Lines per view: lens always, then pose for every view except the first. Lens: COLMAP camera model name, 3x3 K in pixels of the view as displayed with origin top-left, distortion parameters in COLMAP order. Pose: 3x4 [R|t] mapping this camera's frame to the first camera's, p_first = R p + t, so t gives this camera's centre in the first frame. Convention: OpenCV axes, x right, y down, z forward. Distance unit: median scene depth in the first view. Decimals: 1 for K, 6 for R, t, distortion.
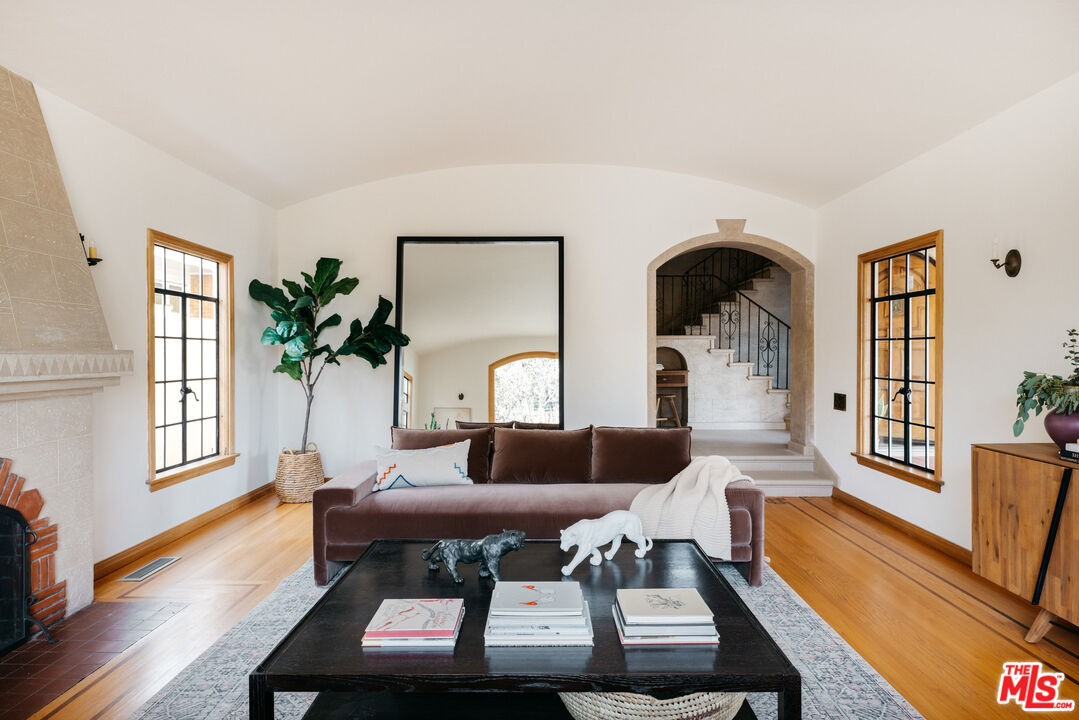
lens RADIAL K [[619.5, 0, 564.8], [0, 619.5, 353.3], [0, 0, 1]] dist [0.006217, 0.003362]
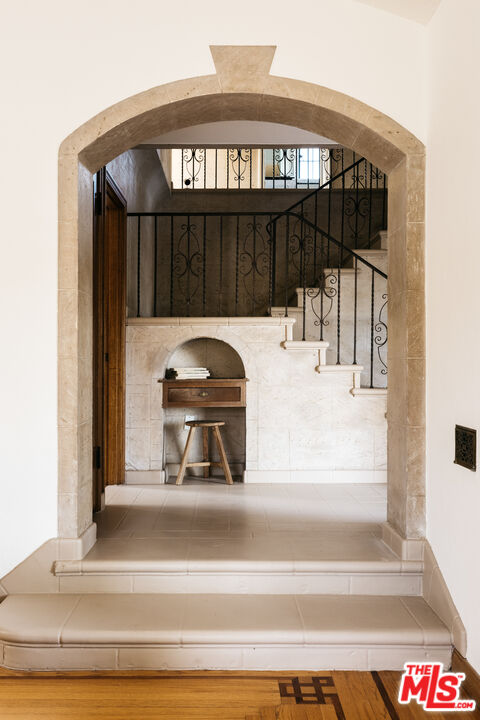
lens RADIAL K [[700.9, 0, 237.9], [0, 700.9, 357.8], [0, 0, 1]] dist [0.003581, 0.000000]
pose [[0.999876, 0.002272, -0.015562, 0.271955], [-0.002480, 0.999908, -0.013358, 0.022836], [0.015530, 0.013395, 0.999790, 0.479521]]
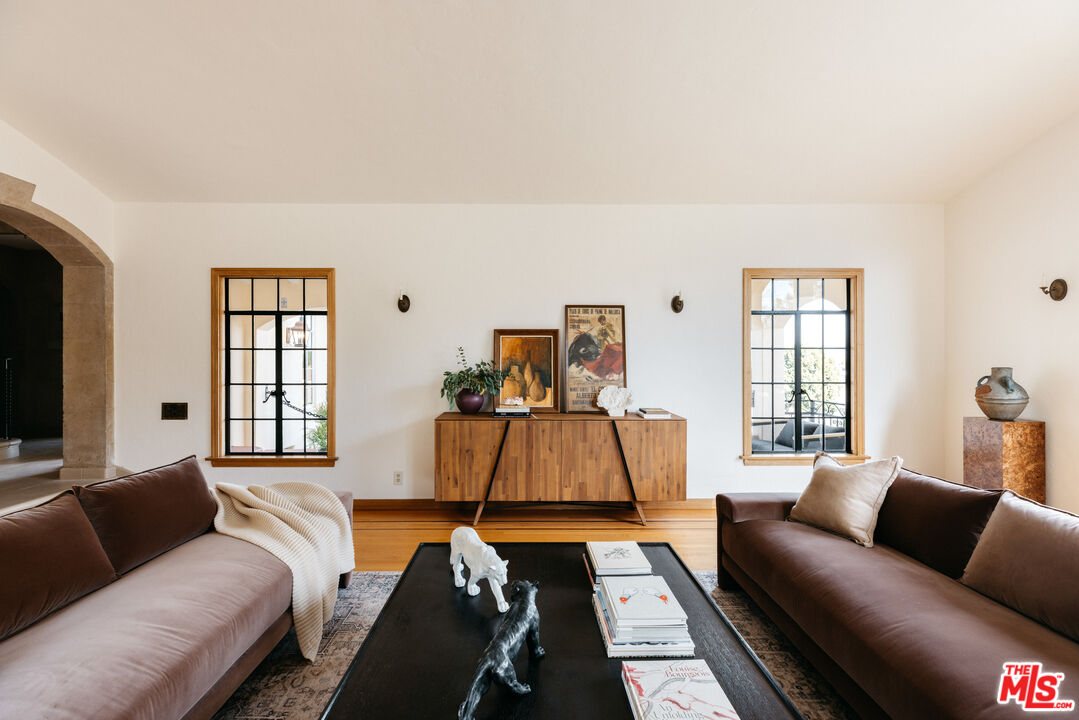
lens RADIAL K [[474.7, 0, 531.1], [0, 474.7, 361.4], [0, 0, 1]] dist [-0.001608, -0.000150]
pose [[0.010992, -0.002083, 0.999937, -0.276319], [0.003987, 0.999990, 0.002039, 0.000089], [-0.999932, 0.003964, 0.011000, 0.390649]]
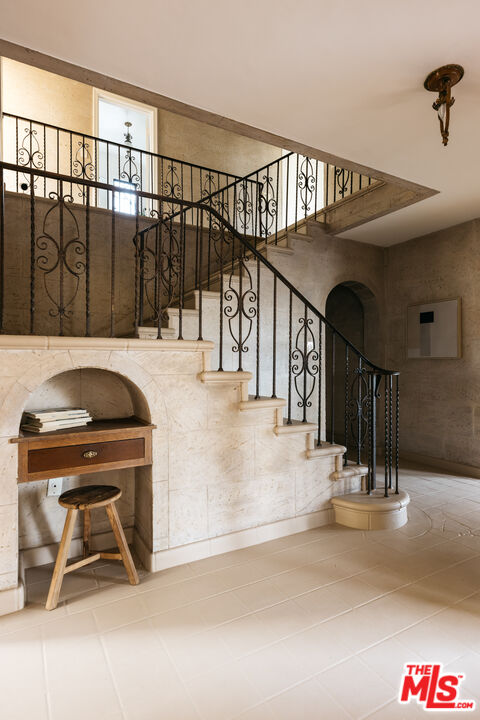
lens RADIAL K [[391.6, 0, 244.4], [0, 391.6, 370.0], [0, 0, 1]] dist [0.002023, 0.000834]
pose [[0.887002, -0.005885, 0.461727, 0.180660], [0.000798, 0.999937, 0.011210, -0.015926], [-0.461764, -0.009575, 0.886951, 1.004379]]
